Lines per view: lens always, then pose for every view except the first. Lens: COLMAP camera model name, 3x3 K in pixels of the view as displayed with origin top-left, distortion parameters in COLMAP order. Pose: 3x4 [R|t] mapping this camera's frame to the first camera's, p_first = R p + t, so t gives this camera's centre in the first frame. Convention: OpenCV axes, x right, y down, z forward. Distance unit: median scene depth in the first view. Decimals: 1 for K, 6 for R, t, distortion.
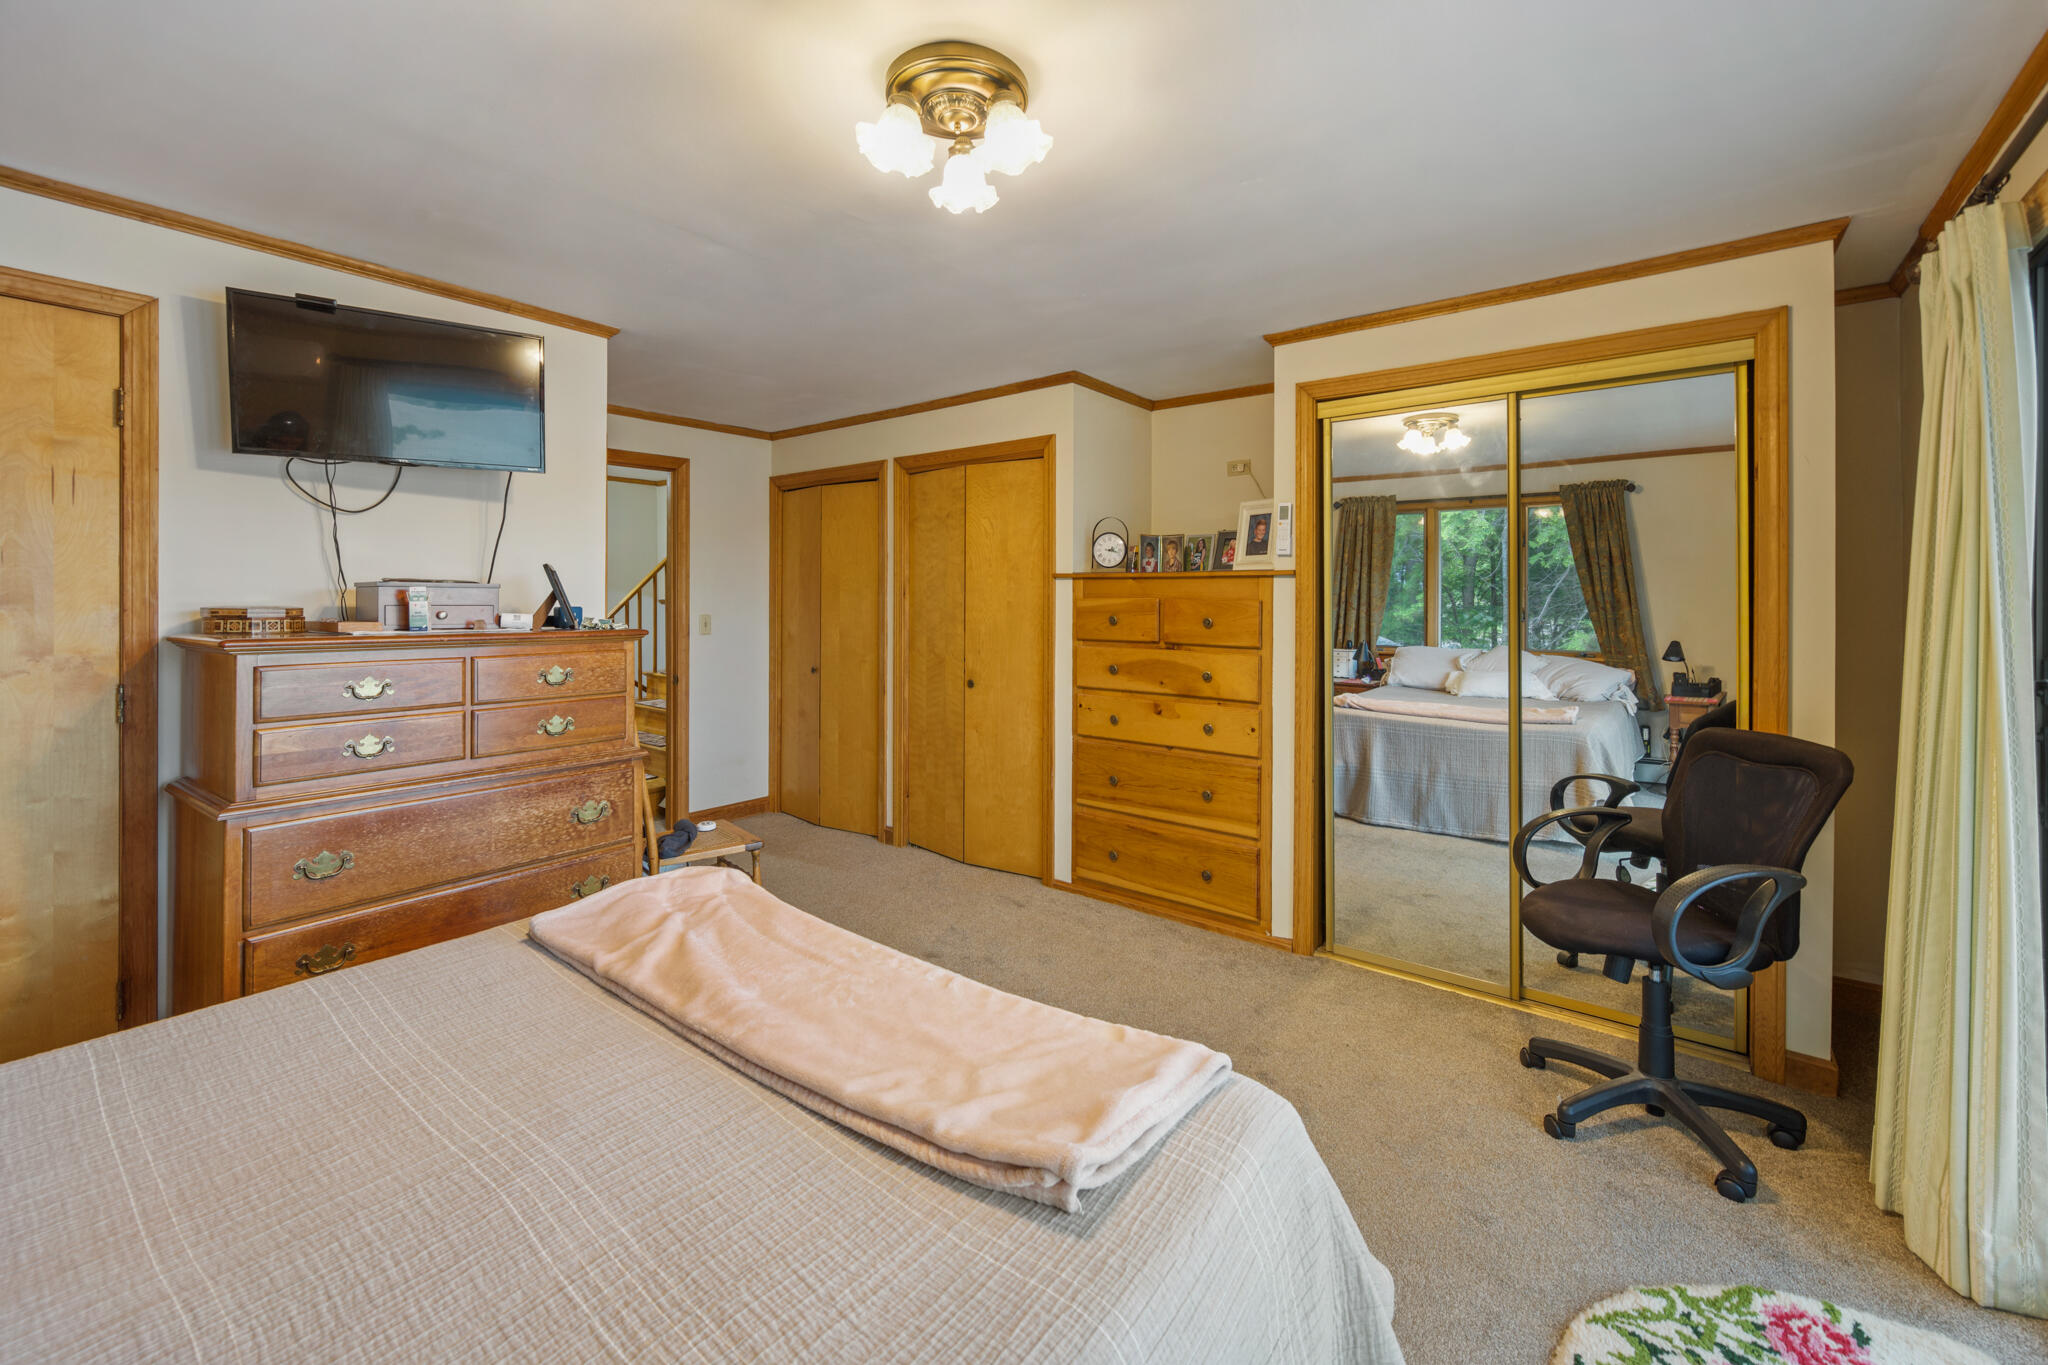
lens RADIAL K [[826.1, 0, 1033.7], [0, 826.1, 603.7], [0, 0, 1]] dist [0.000476, -0.000006]
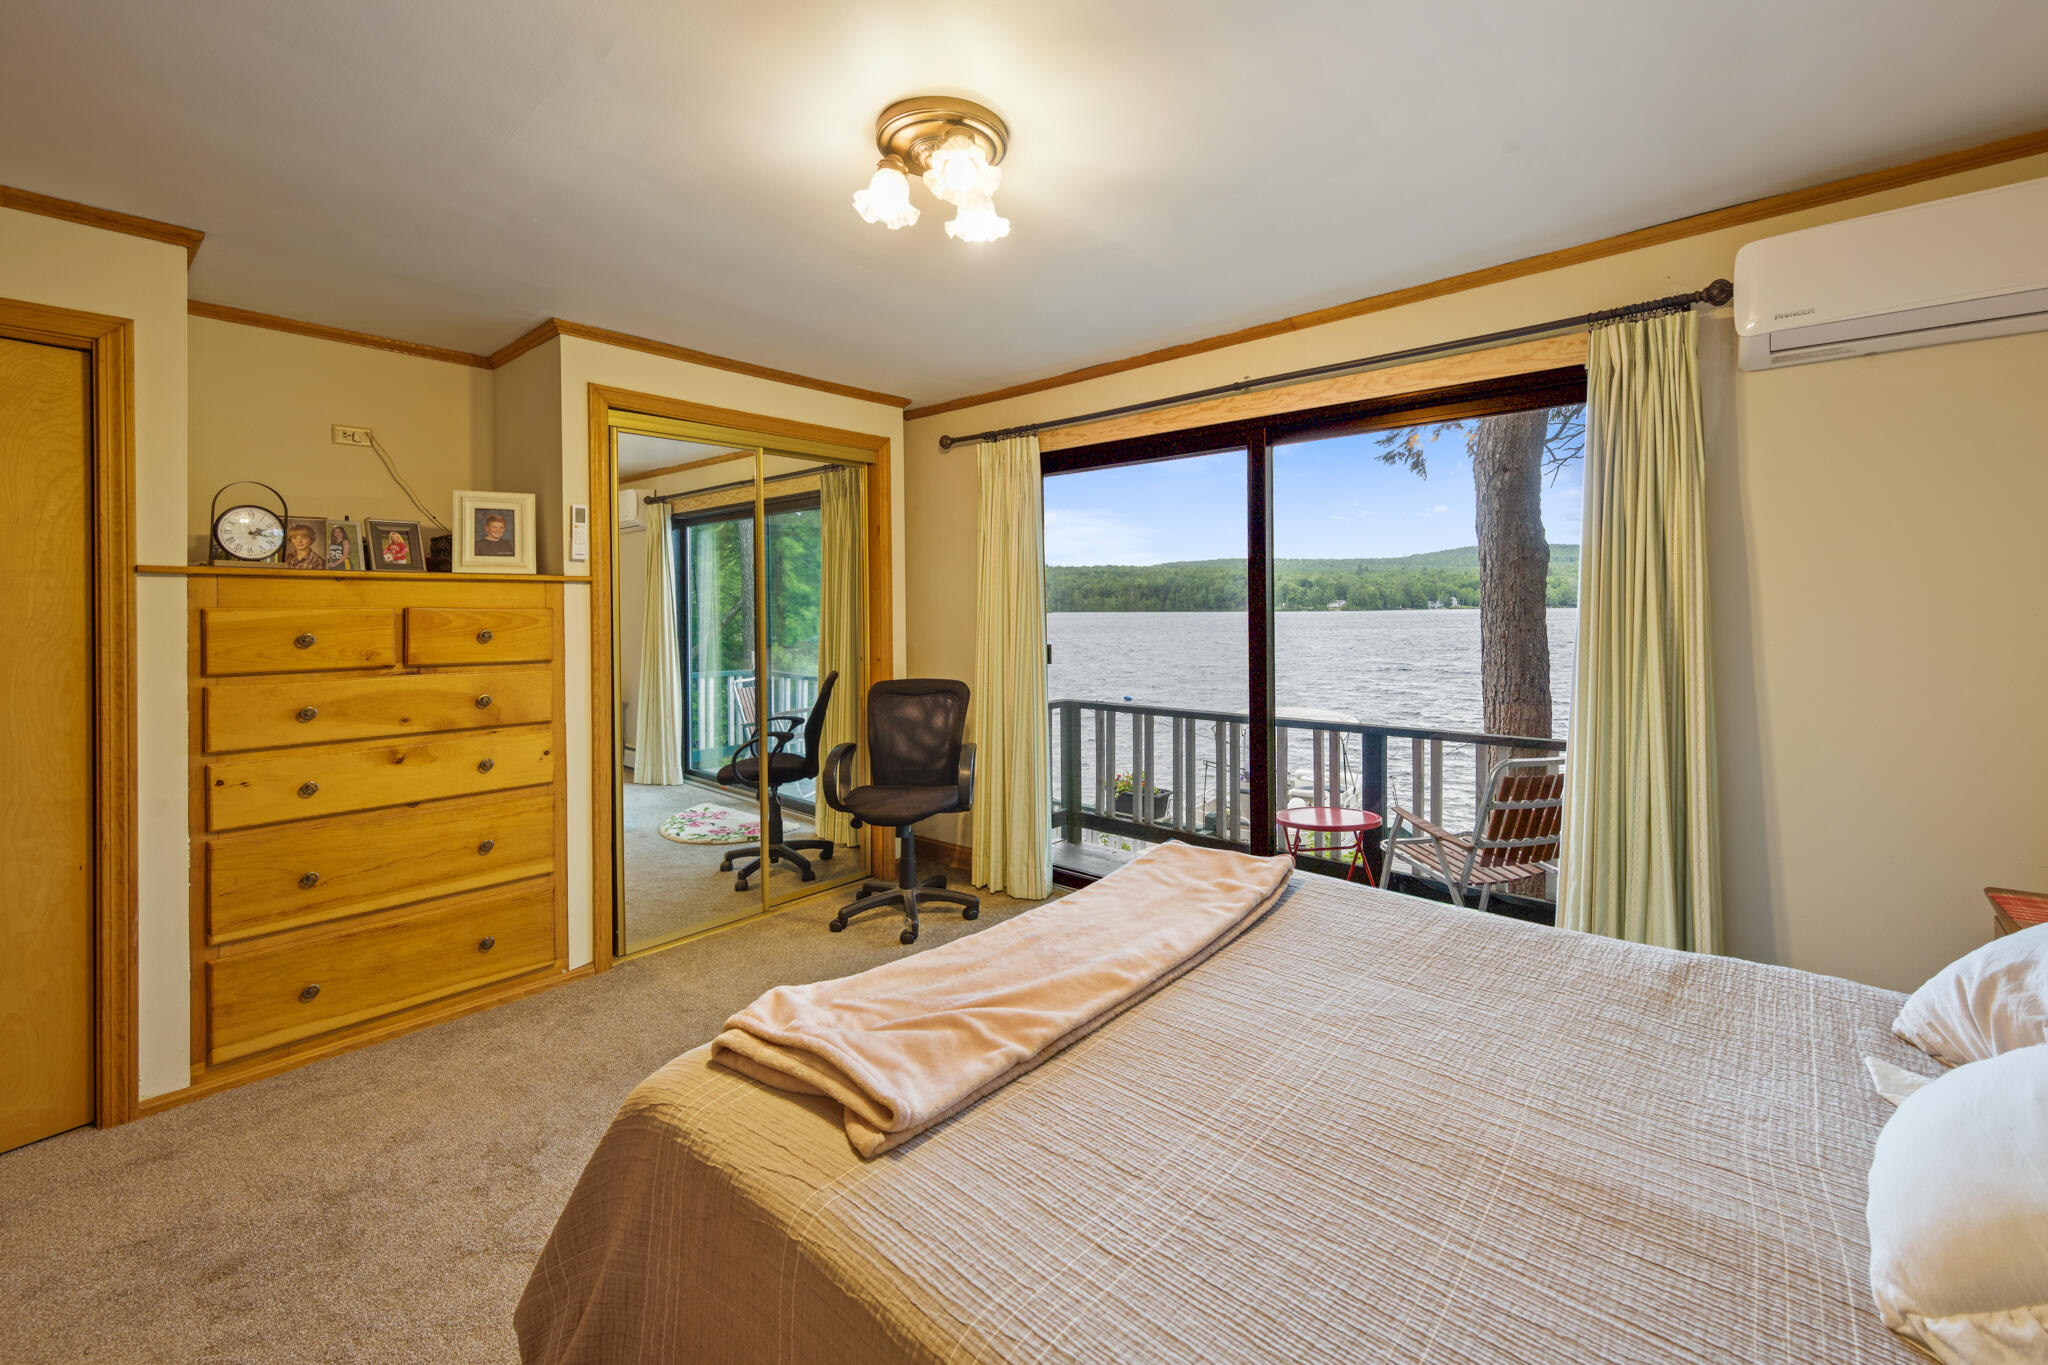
lens RADIAL K [[826.1, 0, 1033.7], [0, 826.1, 603.7], [0, 0, 1]] dist [0.000476, -0.000006]
pose [[0.071509, -0.002635, 0.997436, -0.547921], [0.010756, 0.999940, 0.001870, -0.004643], [-0.997382, 0.010595, 0.071533, 0.377258]]
